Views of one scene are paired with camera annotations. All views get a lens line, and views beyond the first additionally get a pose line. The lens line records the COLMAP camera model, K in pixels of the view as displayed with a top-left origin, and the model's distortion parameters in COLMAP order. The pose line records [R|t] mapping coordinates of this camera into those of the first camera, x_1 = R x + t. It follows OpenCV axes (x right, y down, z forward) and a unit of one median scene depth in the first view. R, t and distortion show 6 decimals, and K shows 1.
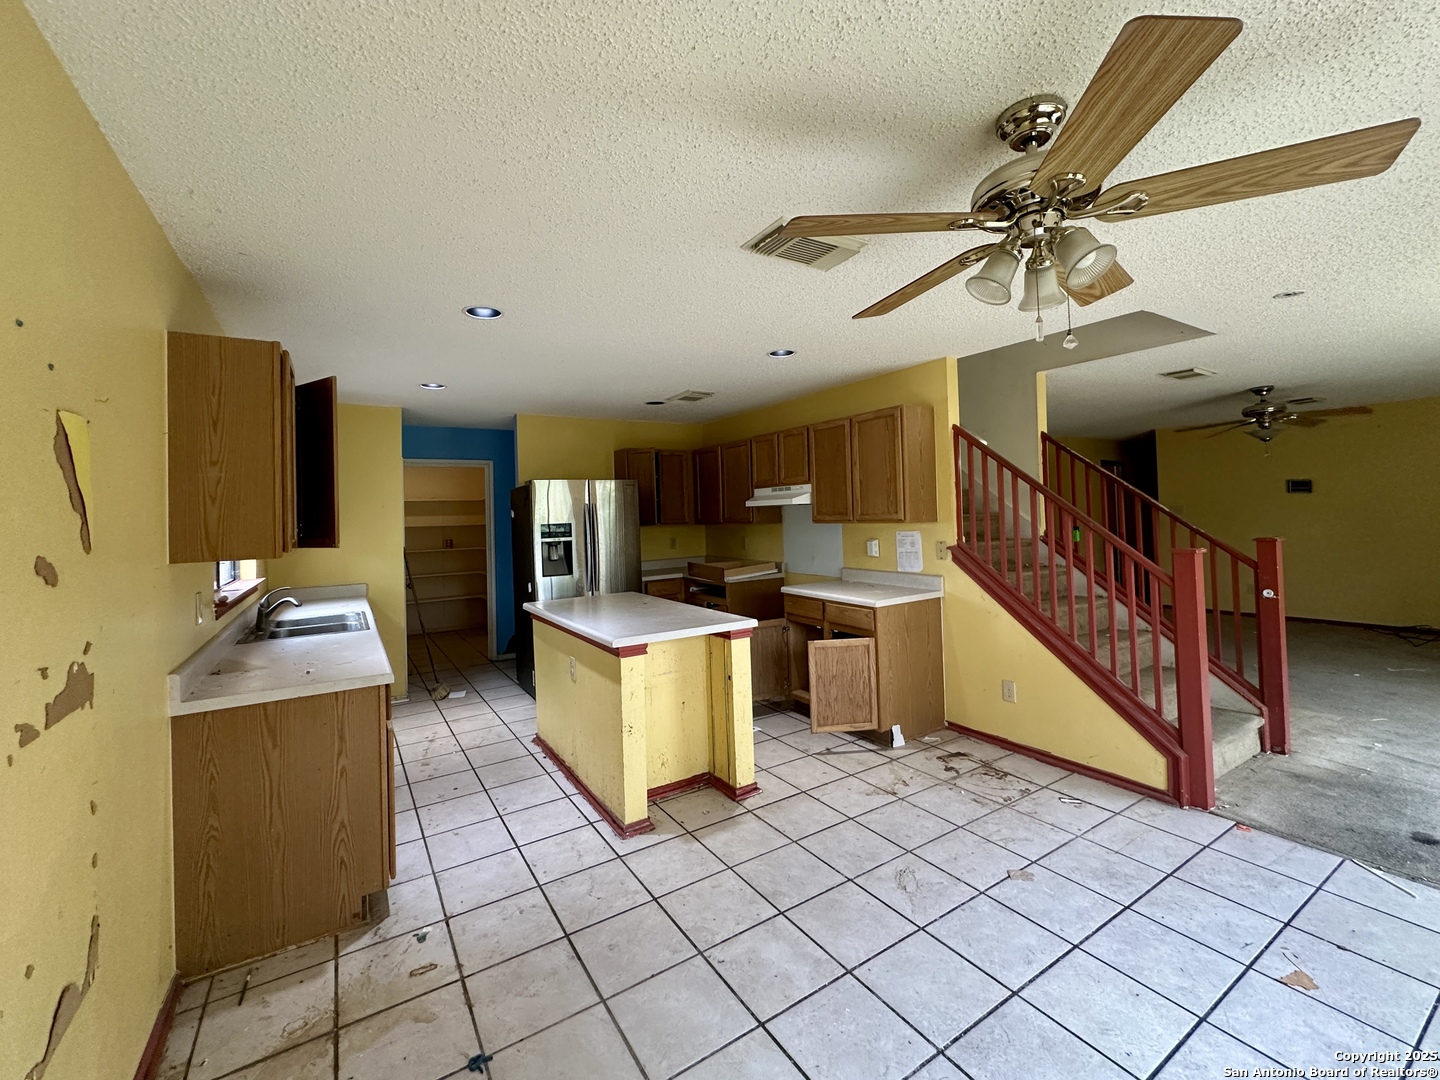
lens RADIAL K [[600.3, 0, 722.6], [0, 600.3, 508.3], [0, 0, 1]] dist [0.000075, 0.000304]
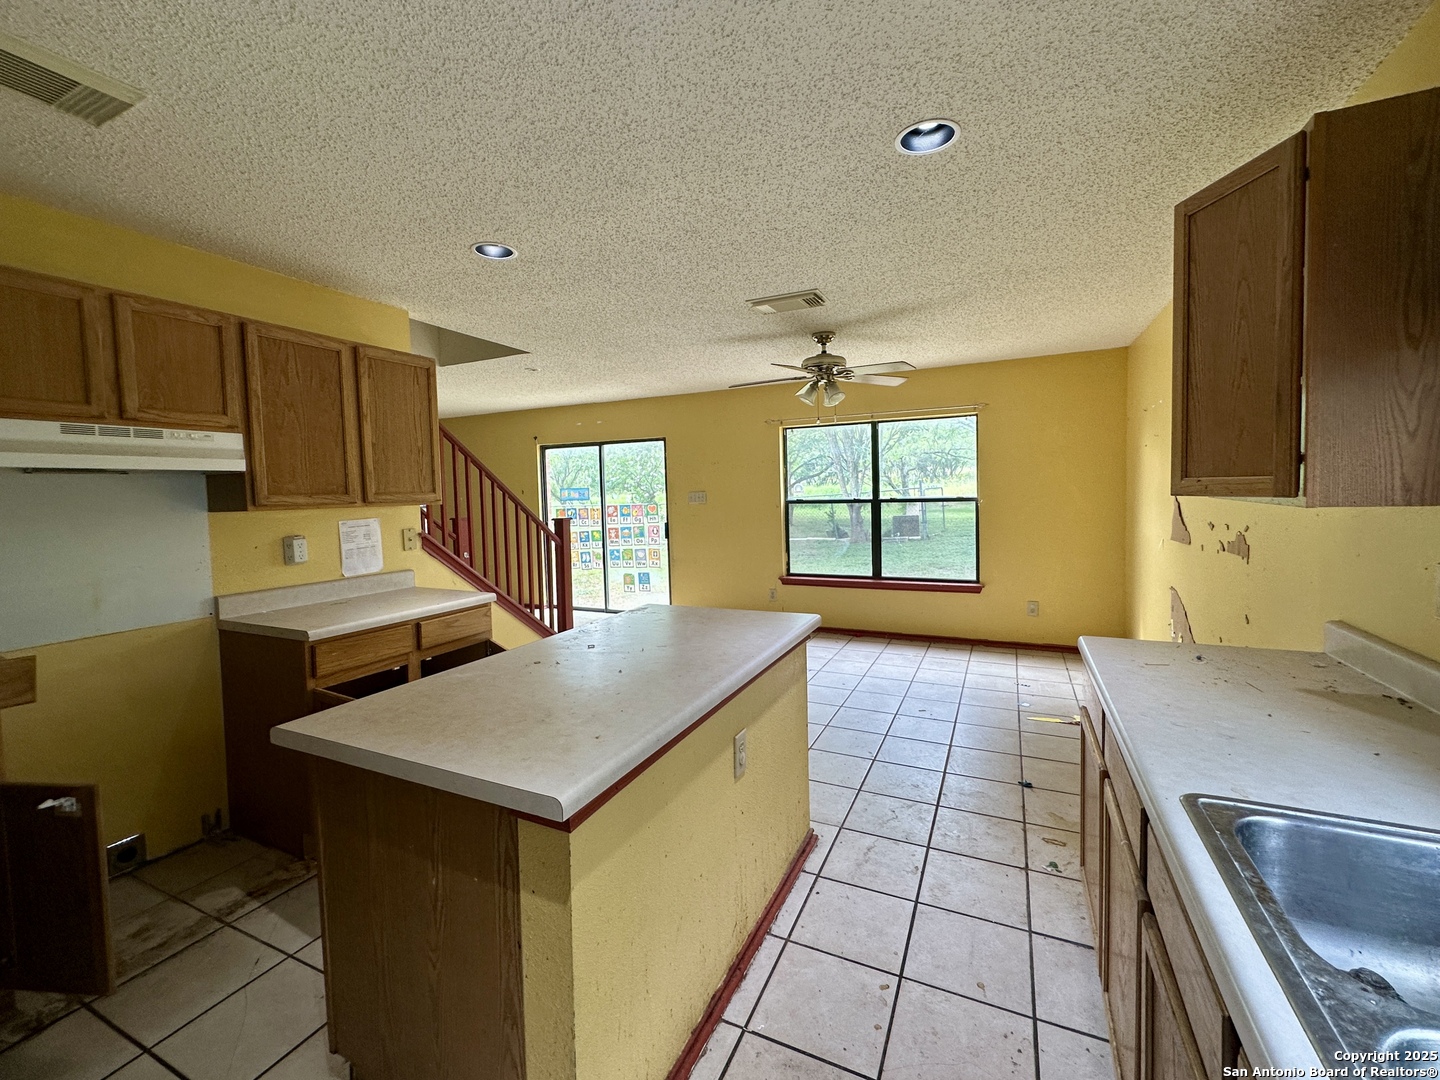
lens RADIAL K [[600.4, 0, 716.9], [0, 600.4, 518.6], [0, 0, 1]] dist [-0.000523, 0.000081]
pose [[-0.522288, 0.002586, 0.852765, -0.561932], [0.030900, 0.999396, 0.015895, 0.040573], [-0.852209, 0.034652, -0.522053, 1.045339]]
